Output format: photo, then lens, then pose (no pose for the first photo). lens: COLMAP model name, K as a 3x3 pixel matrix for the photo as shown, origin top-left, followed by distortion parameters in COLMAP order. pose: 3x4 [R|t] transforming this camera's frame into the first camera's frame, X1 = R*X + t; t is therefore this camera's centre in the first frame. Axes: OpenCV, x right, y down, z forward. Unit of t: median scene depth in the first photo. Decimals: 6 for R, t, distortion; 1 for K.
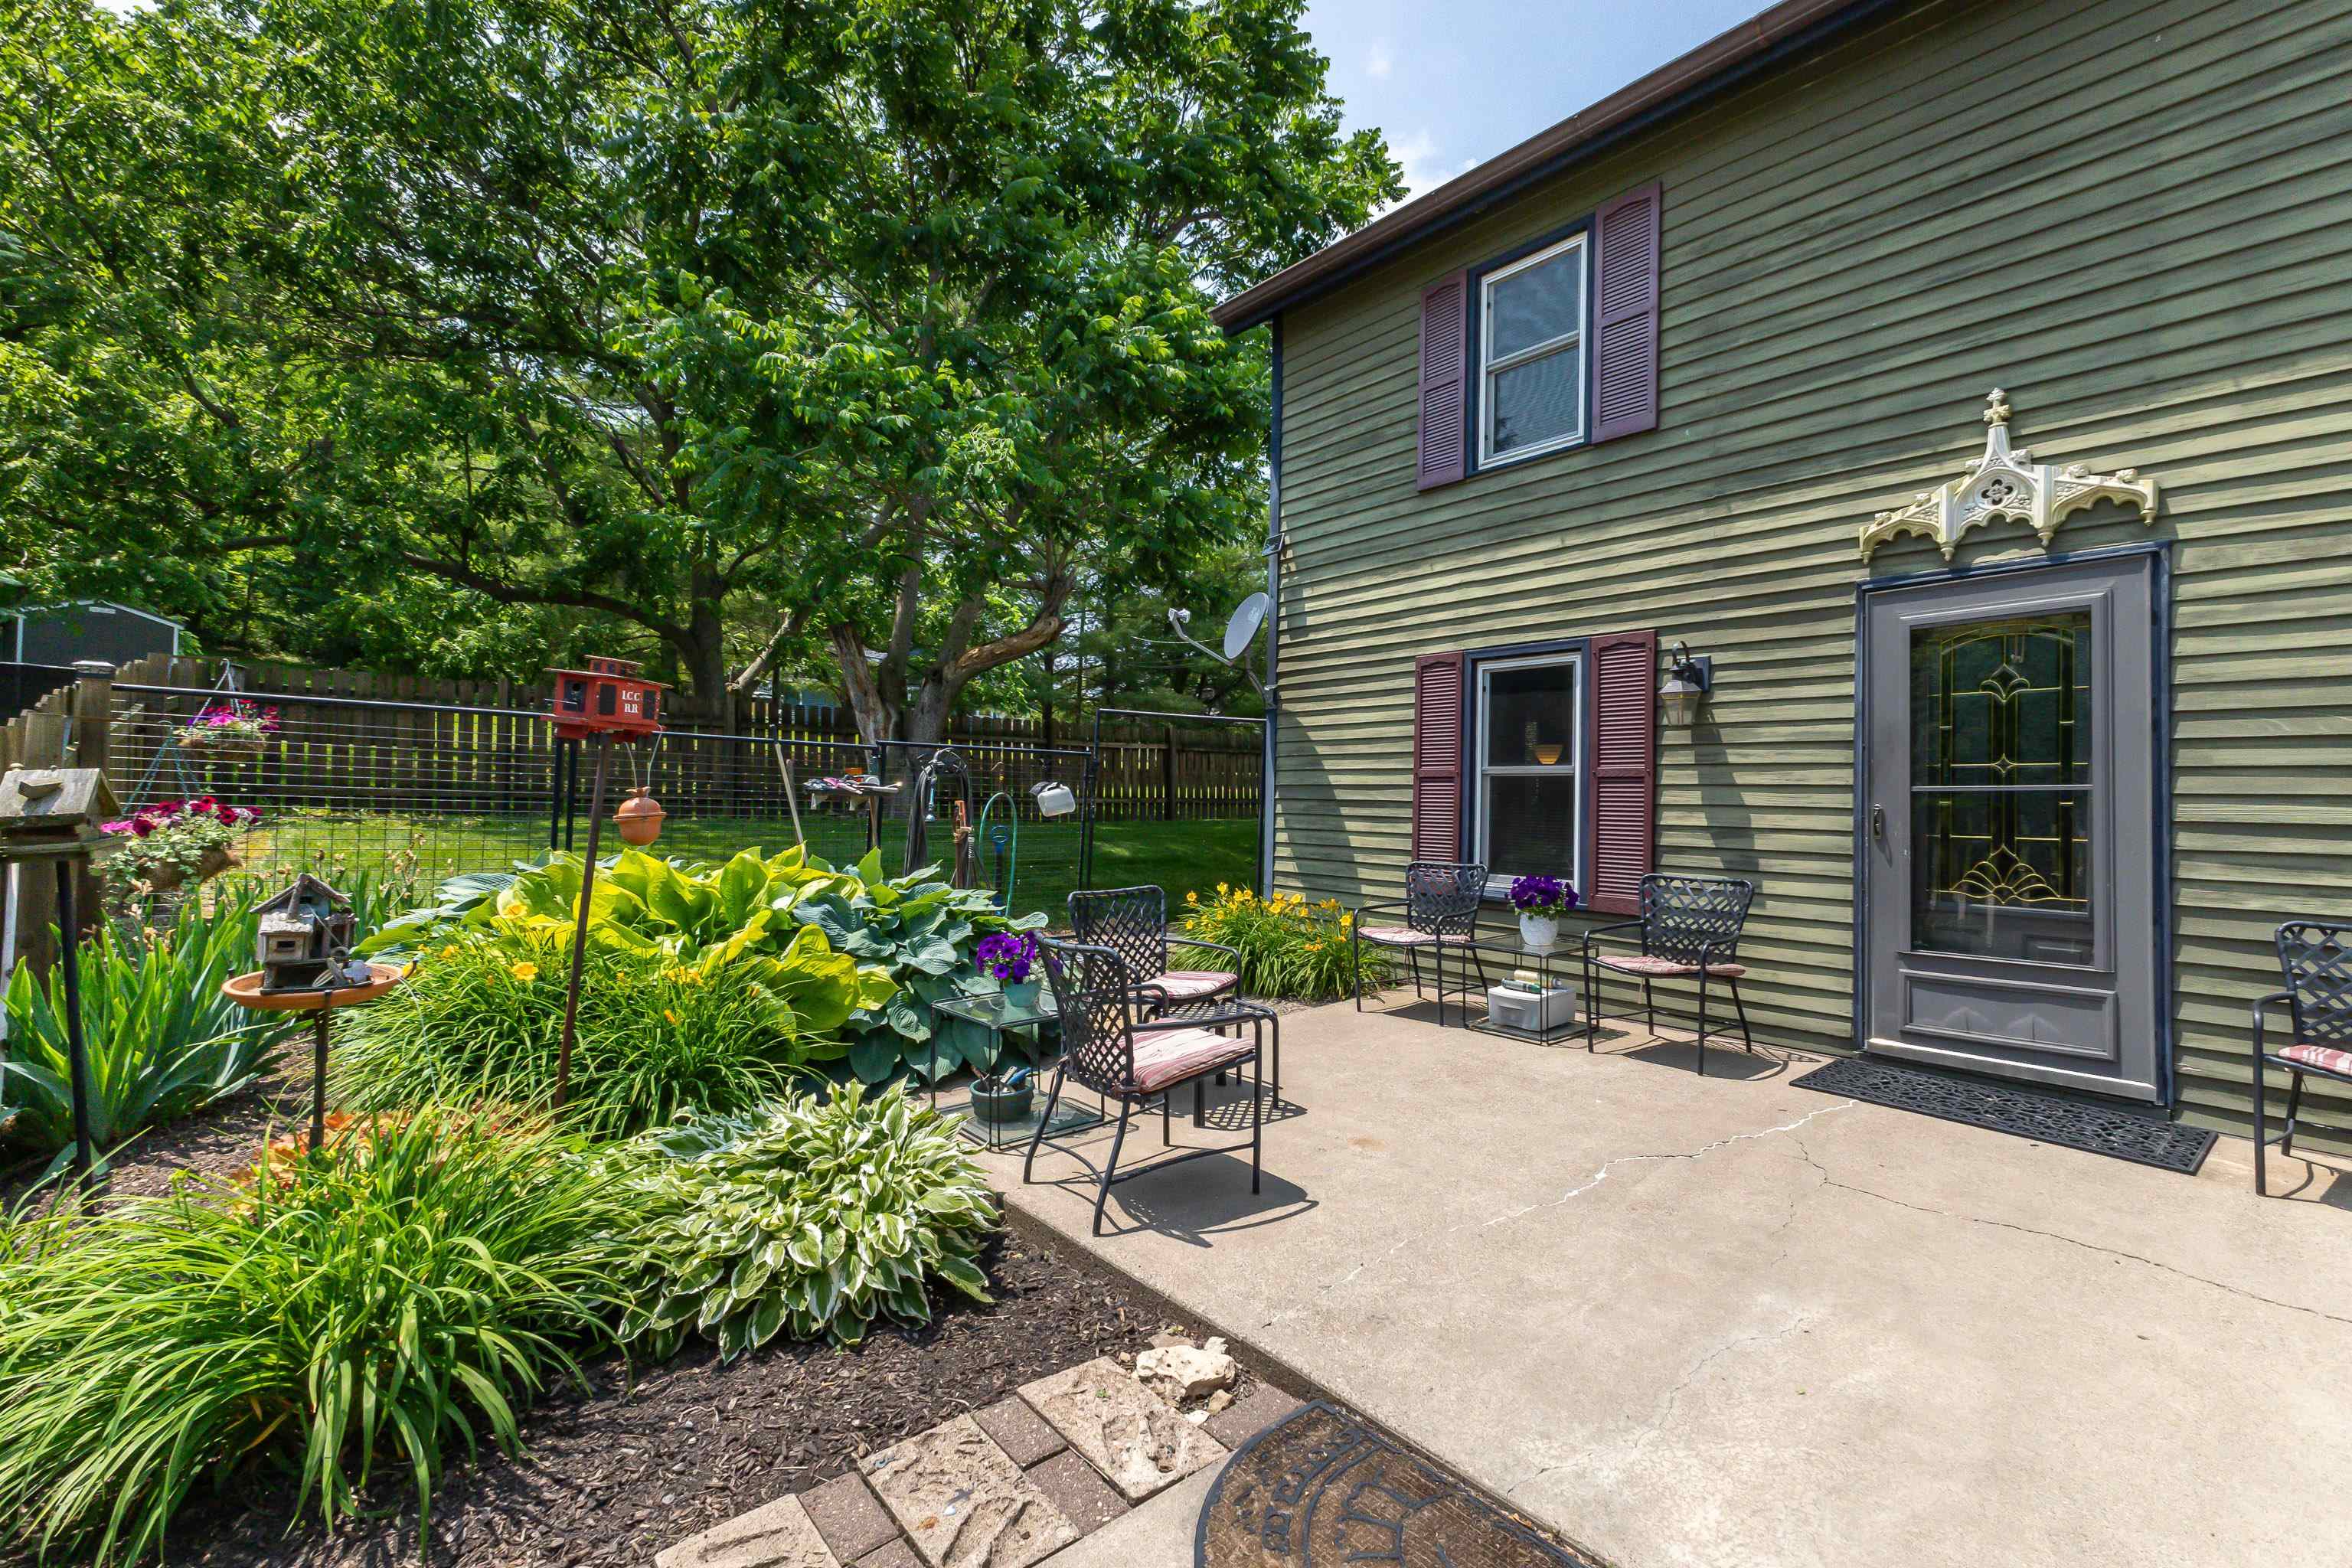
lens RADIAL K [[1034.6, 0, 1166.8], [0, 1034.6, 785.2], [0, 0, 1]] dist [0.009213, -0.000580]
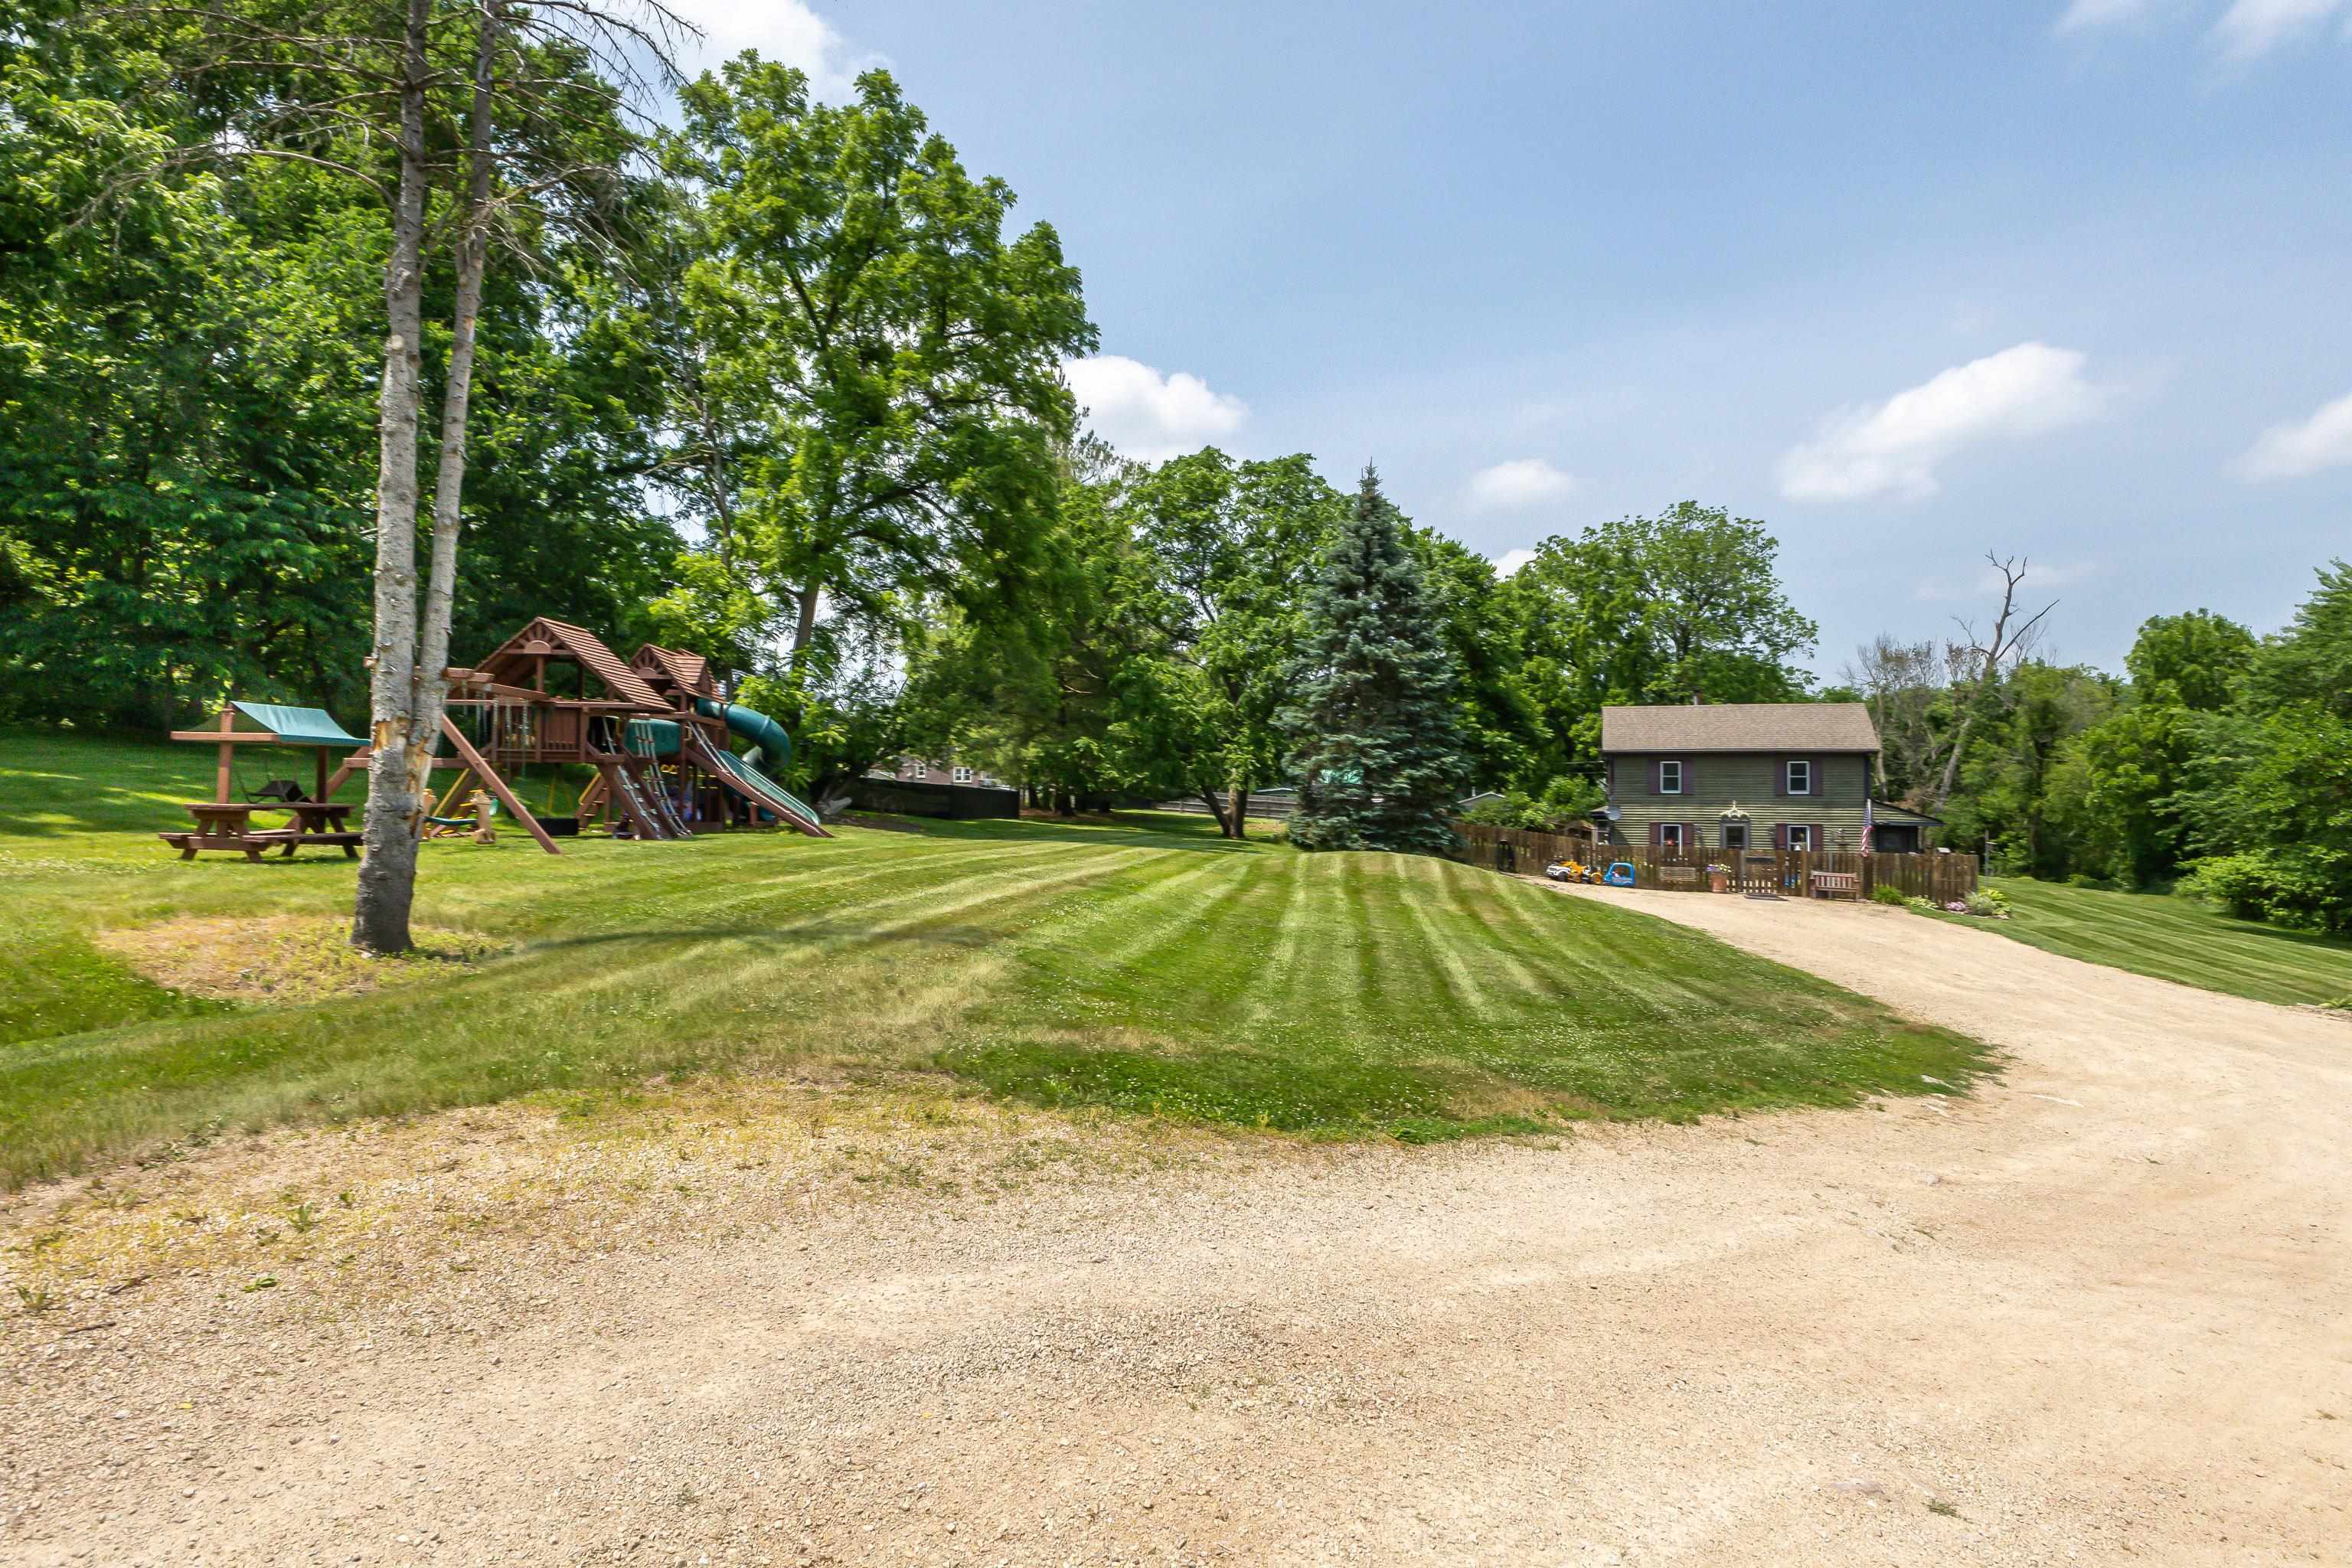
lens RADIAL K [[1240.2, 0, 1160.1], [0, 1240.2, 775.1], [0, 0, 1]] dist [-0.015565, 0.003218]
pose [[0.846926, -0.002784, 0.531704, -7.512879], [0.003405, 0.999994, -0.000187, -0.513875], [-0.531700, 0.001968, 0.846930, -4.466066]]
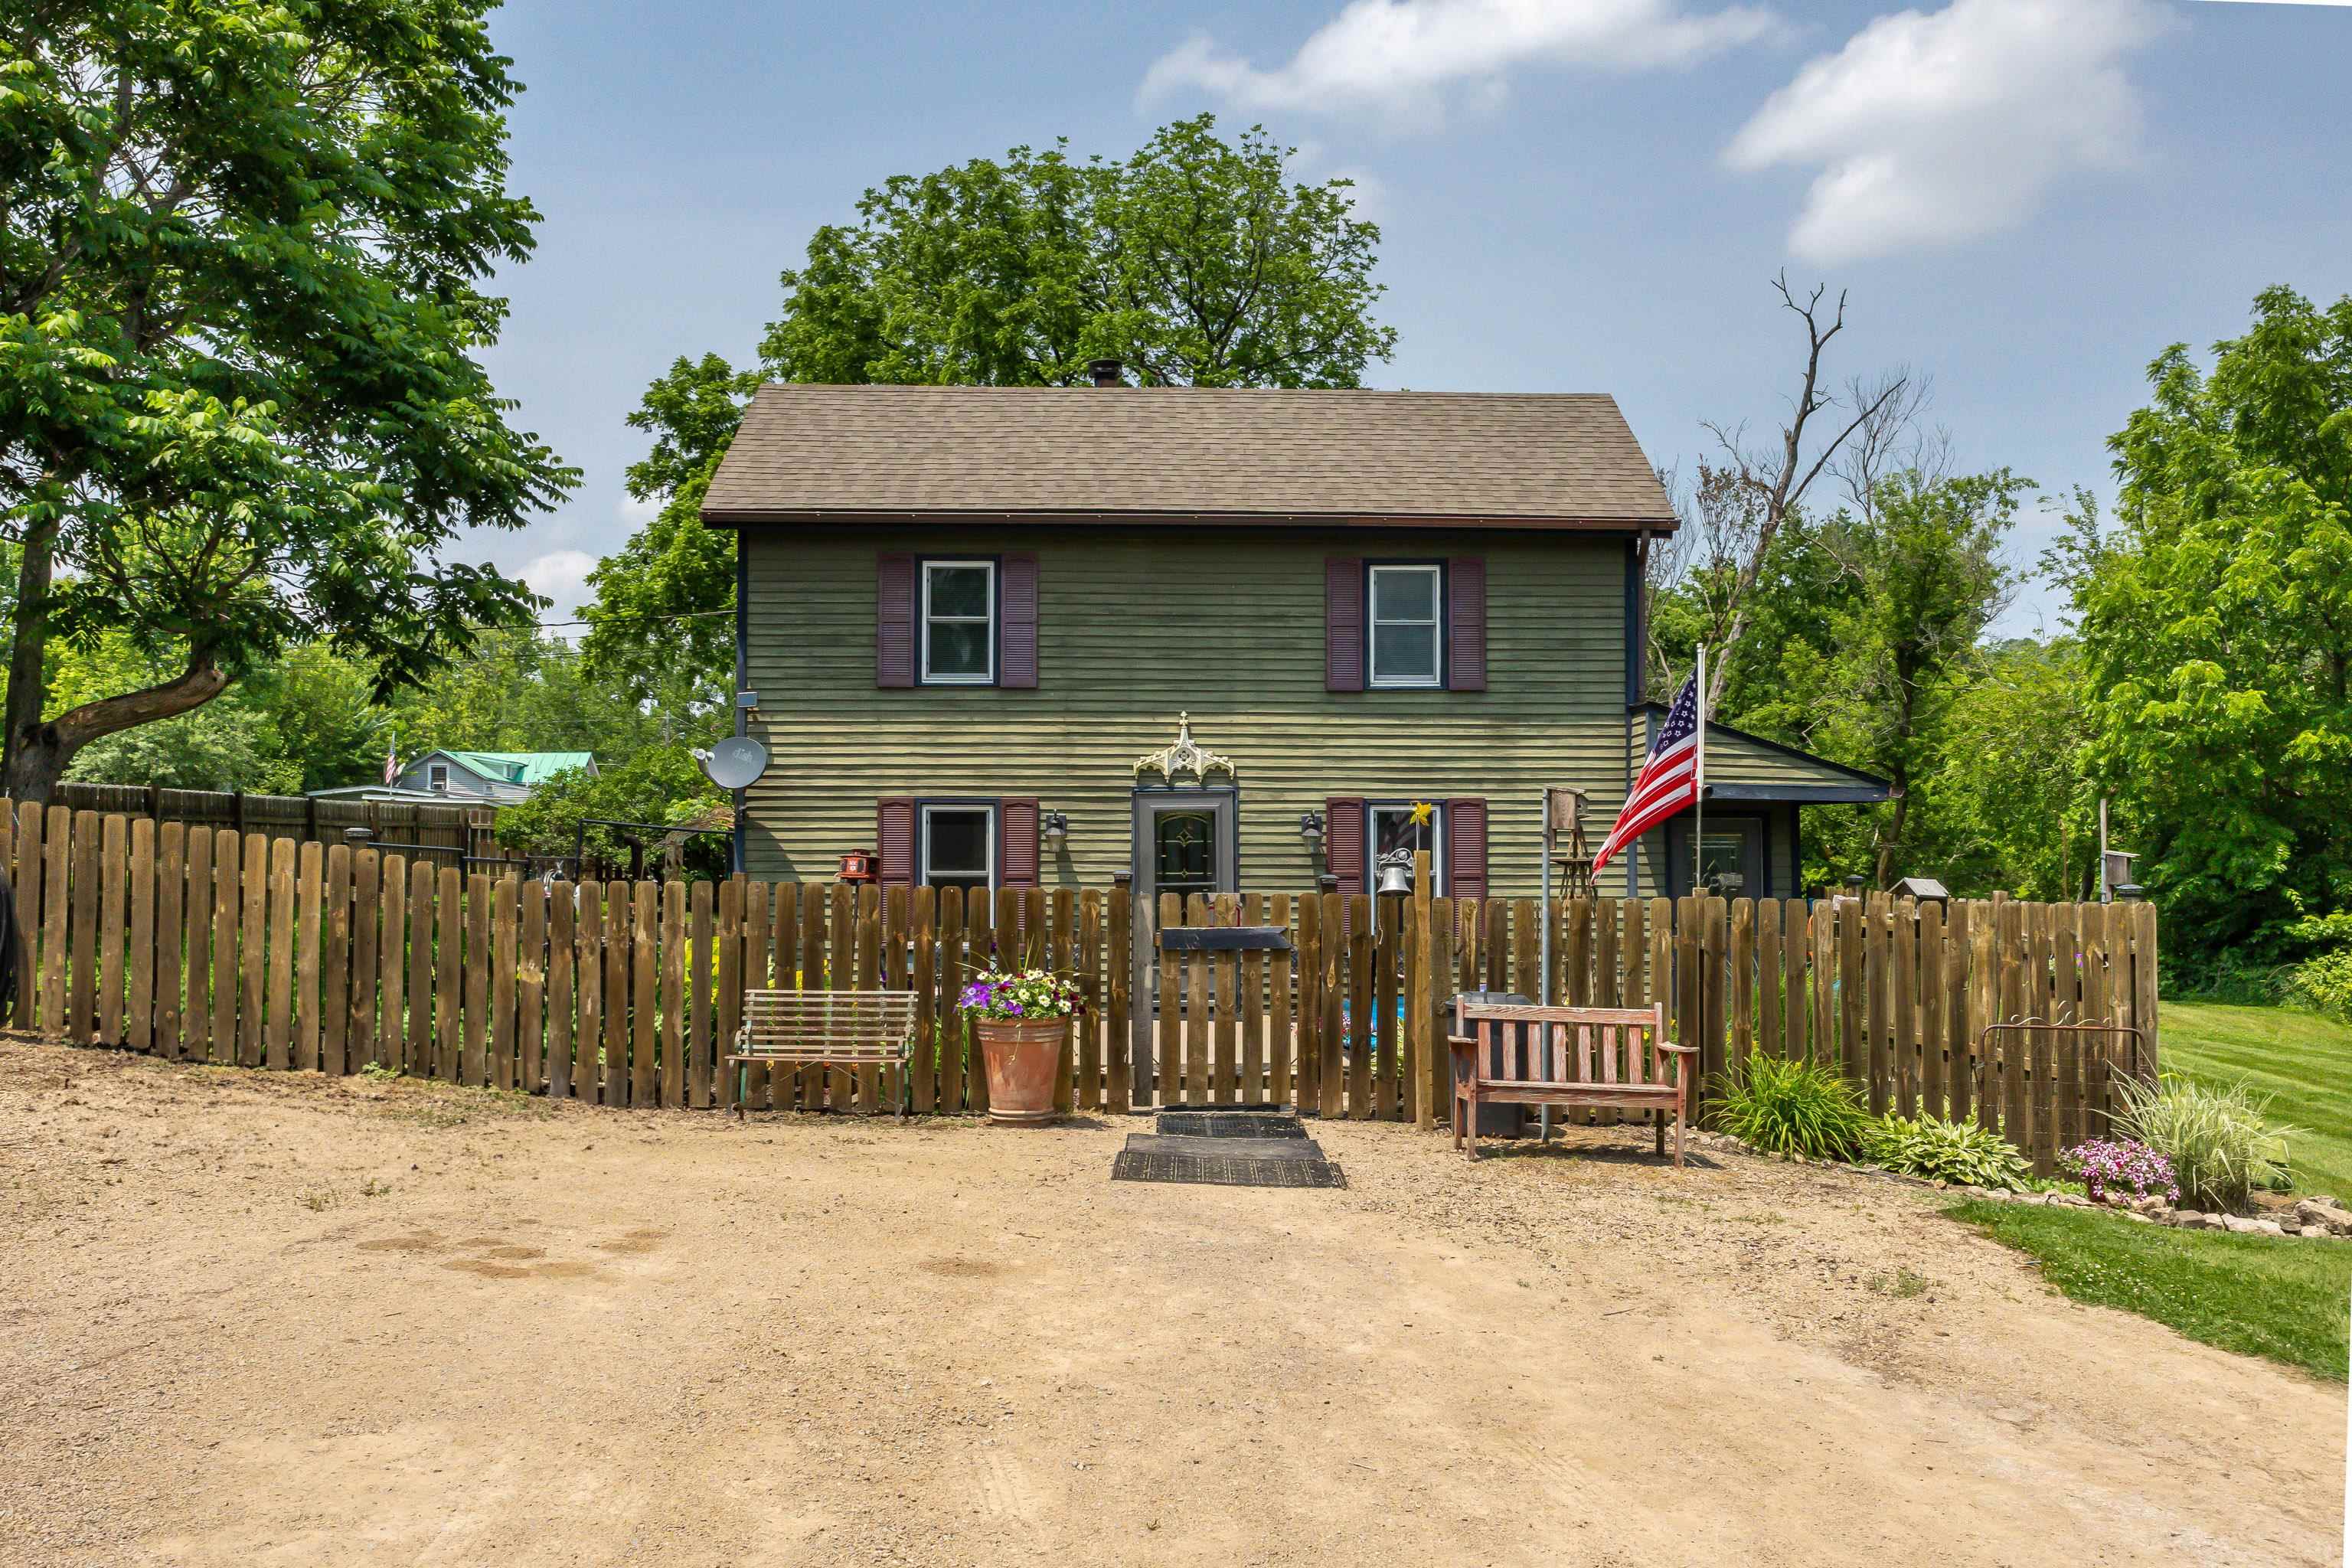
lens RADIAL K [[1983.0, 0, 1204.8], [0, 1983.0, 761.2], [0, 0, 1]] dist [0.019755, -0.047431]
pose [[0.599278, 0.016021, 0.800381, -2.266418], [-0.000576, 0.999808, -0.019582, -0.153249], [-0.800541, 0.011274, 0.599172, -1.408383]]
